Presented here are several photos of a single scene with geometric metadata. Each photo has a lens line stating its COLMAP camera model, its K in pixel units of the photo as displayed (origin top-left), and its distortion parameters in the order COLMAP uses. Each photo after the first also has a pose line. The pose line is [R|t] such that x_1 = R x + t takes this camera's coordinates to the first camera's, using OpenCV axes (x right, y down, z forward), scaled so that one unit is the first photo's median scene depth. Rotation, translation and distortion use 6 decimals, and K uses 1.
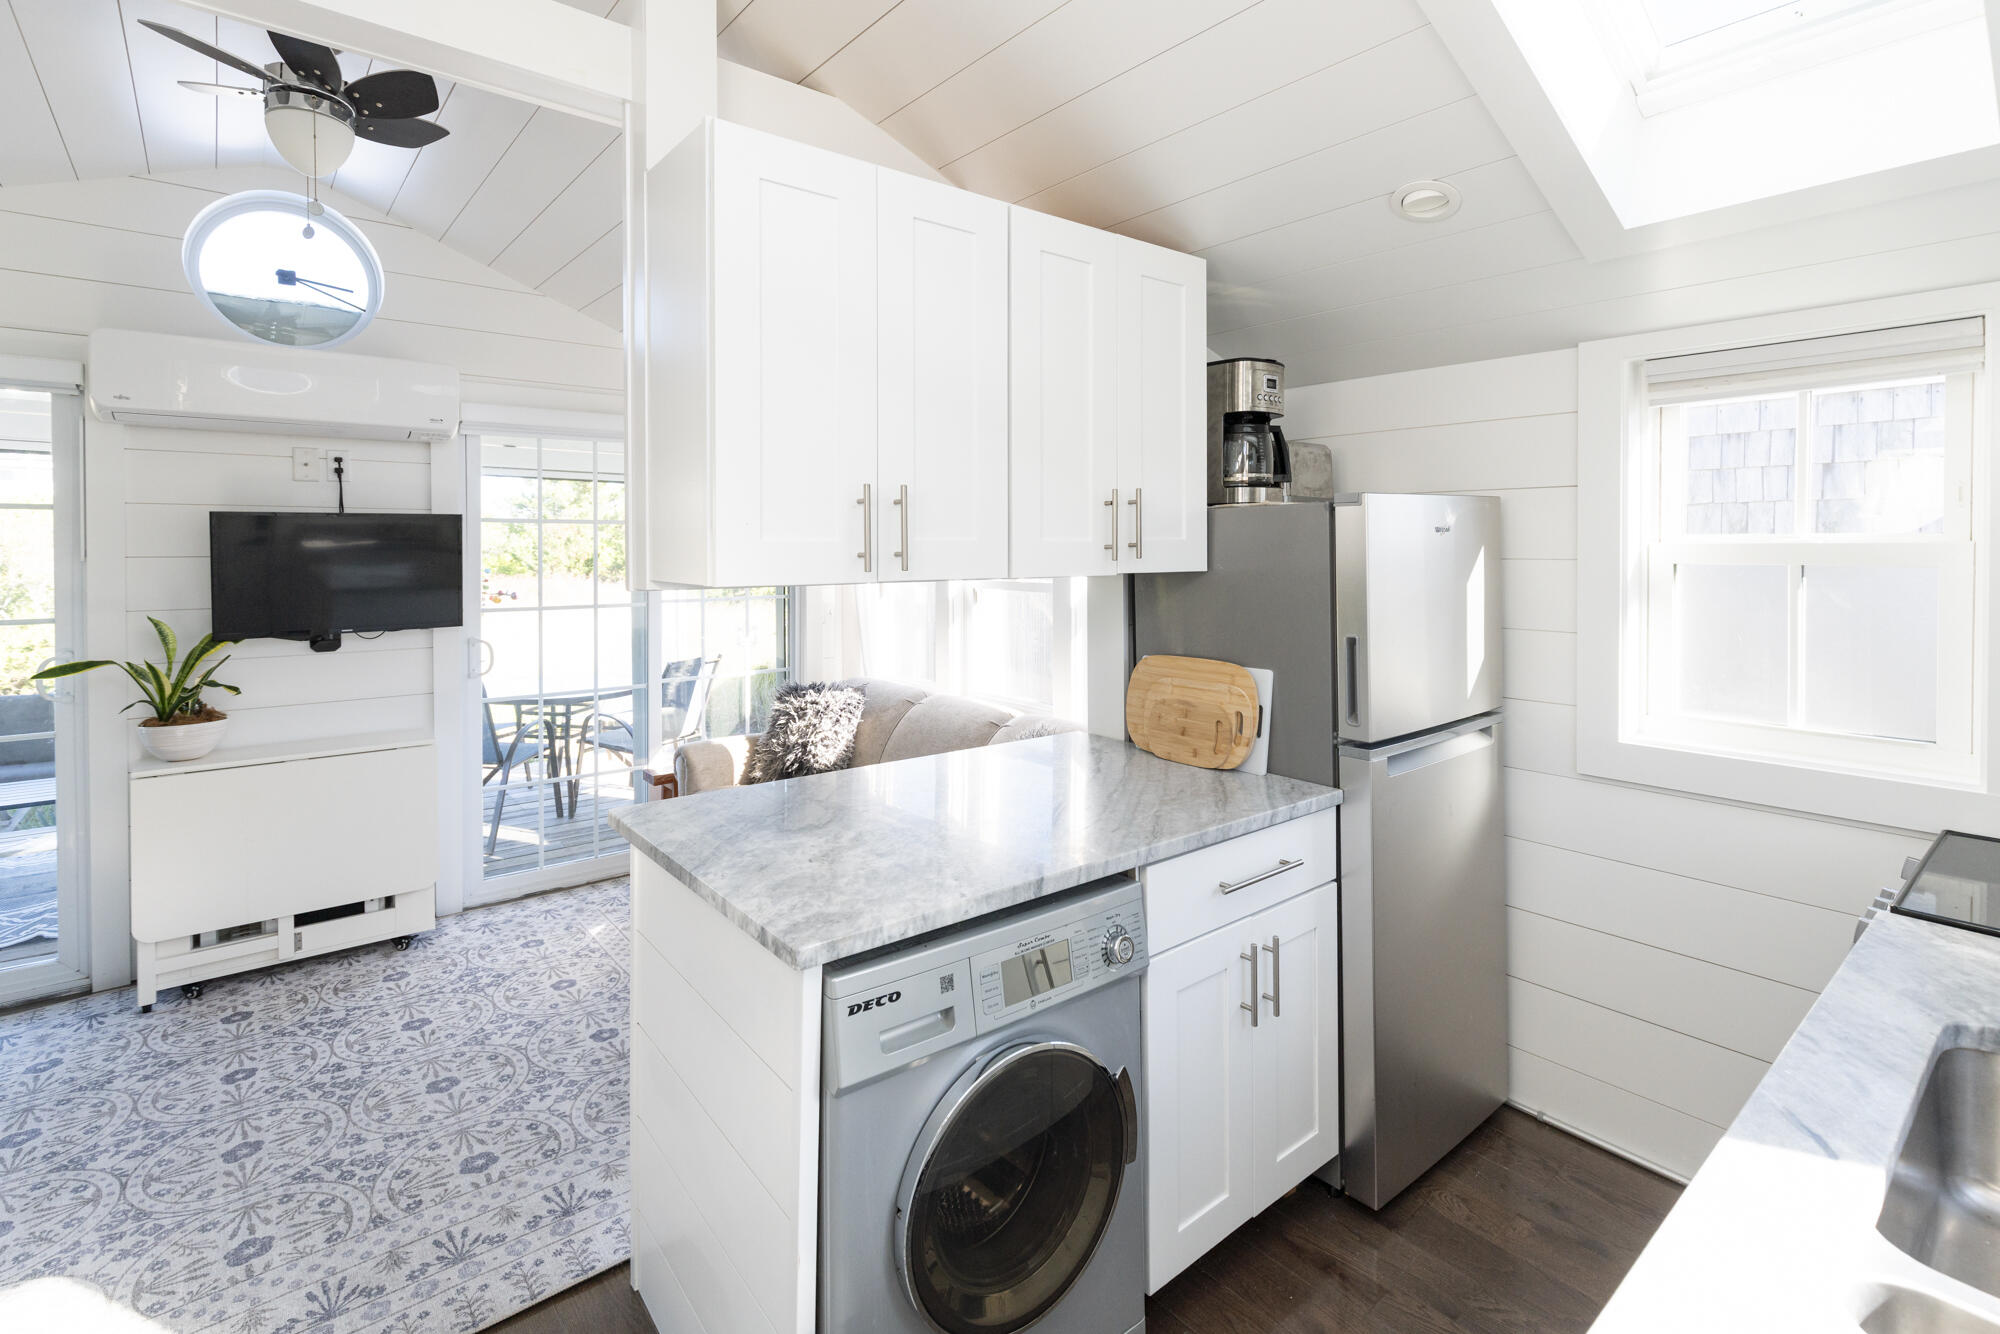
lens RADIAL K [[937.9, 0, 1017.7], [0, 937.9, 551.2], [0, 0, 1]] dist [0.002777, -0.000893]
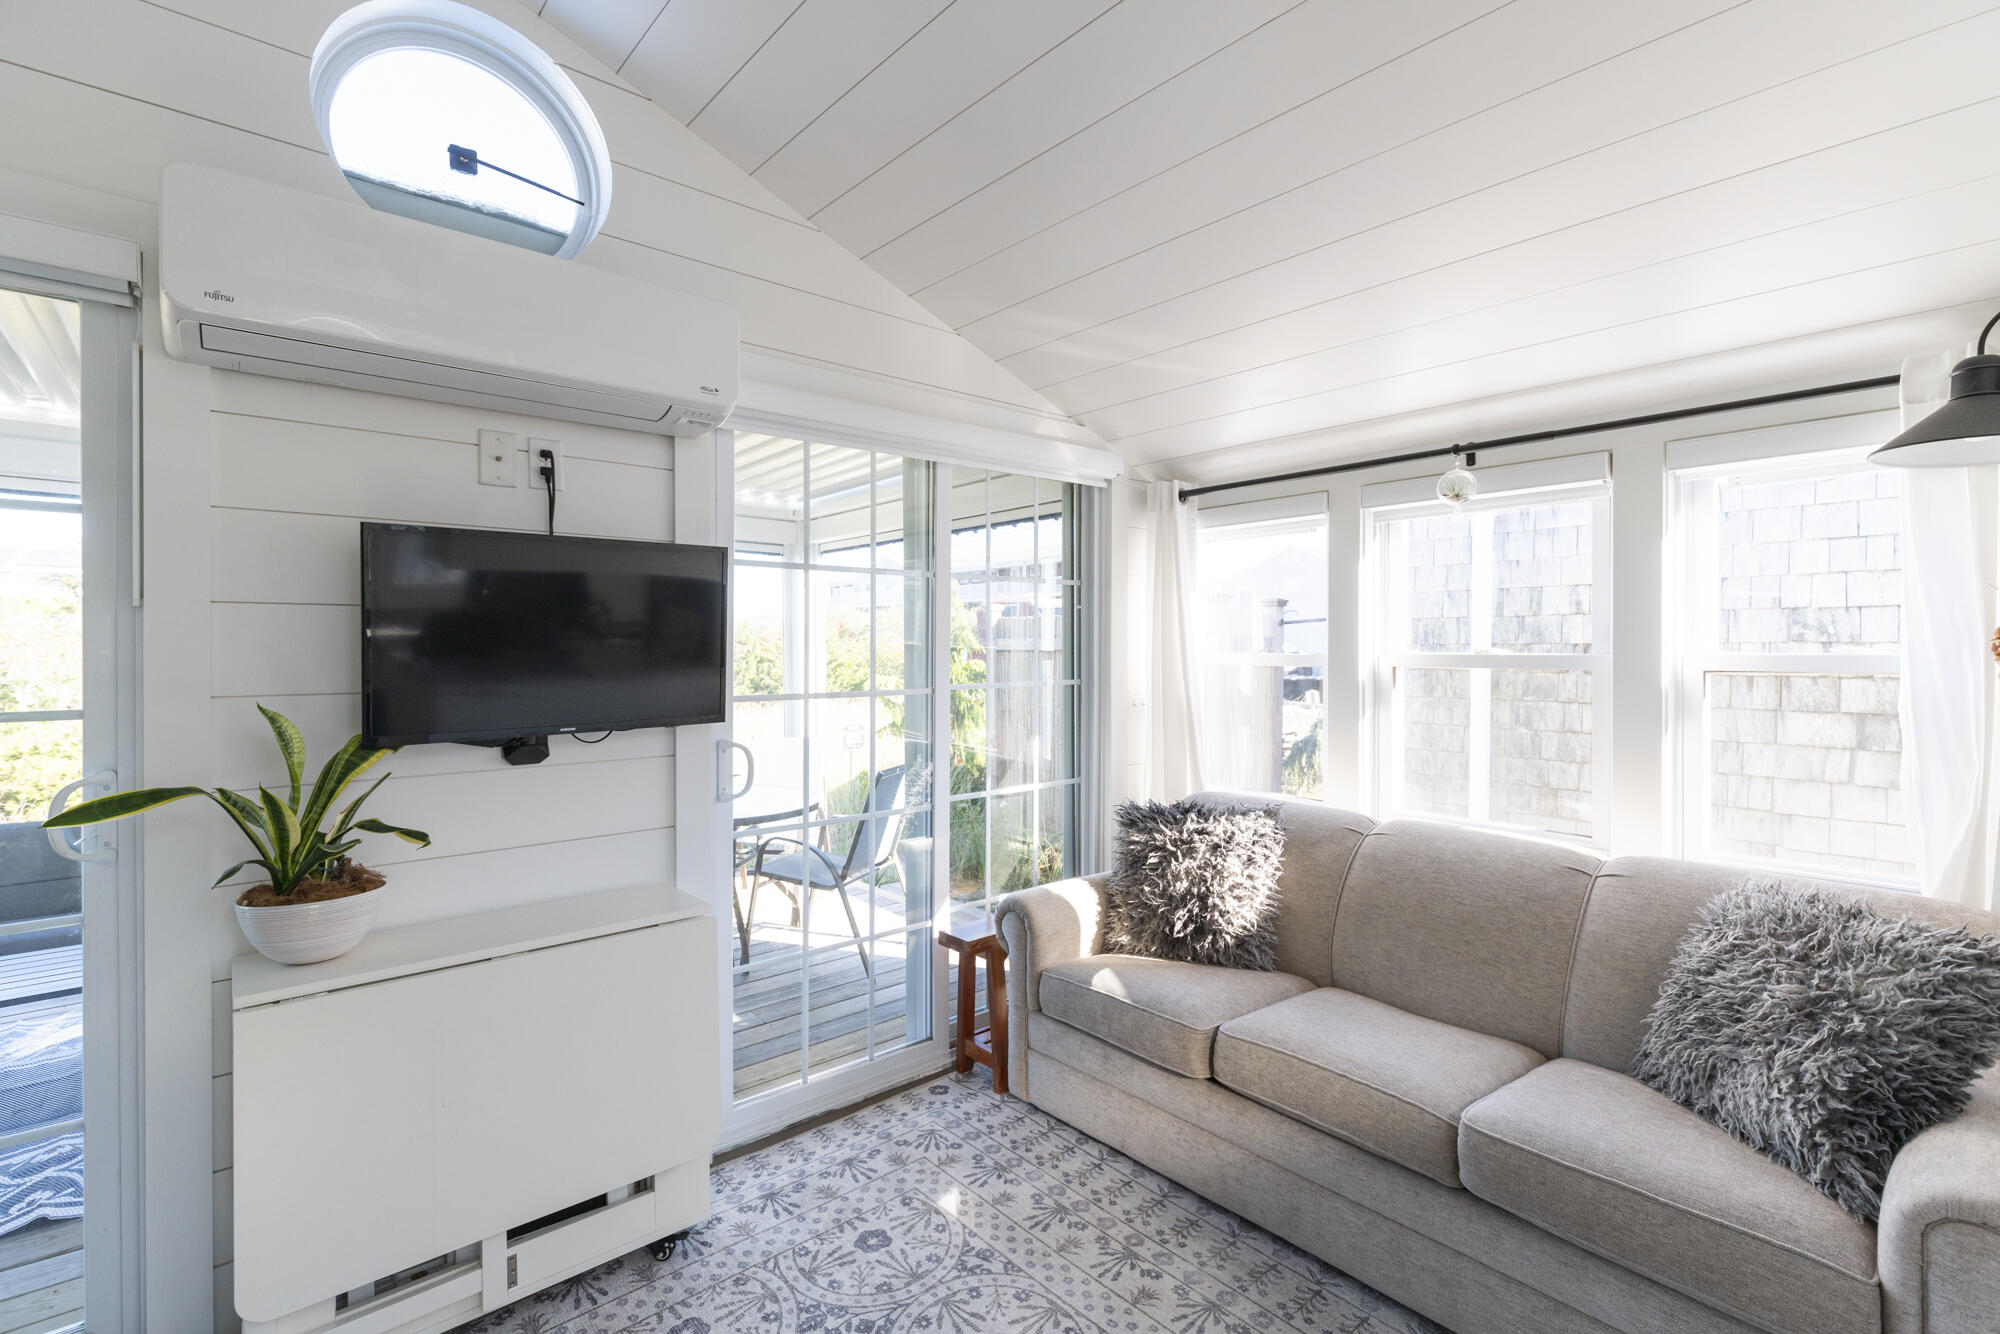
lens RADIAL K [[890.2, 0, 1007.3], [0, 890.2, 647.4], [0, 0, 1]] dist [-0.002077, -0.000622]
pose [[0.999730, -0.003868, 0.022908, -0.434316], [0.004073, 0.999952, -0.008948, 0.036646], [-0.022873, 0.009038, 0.999698, 0.409102]]
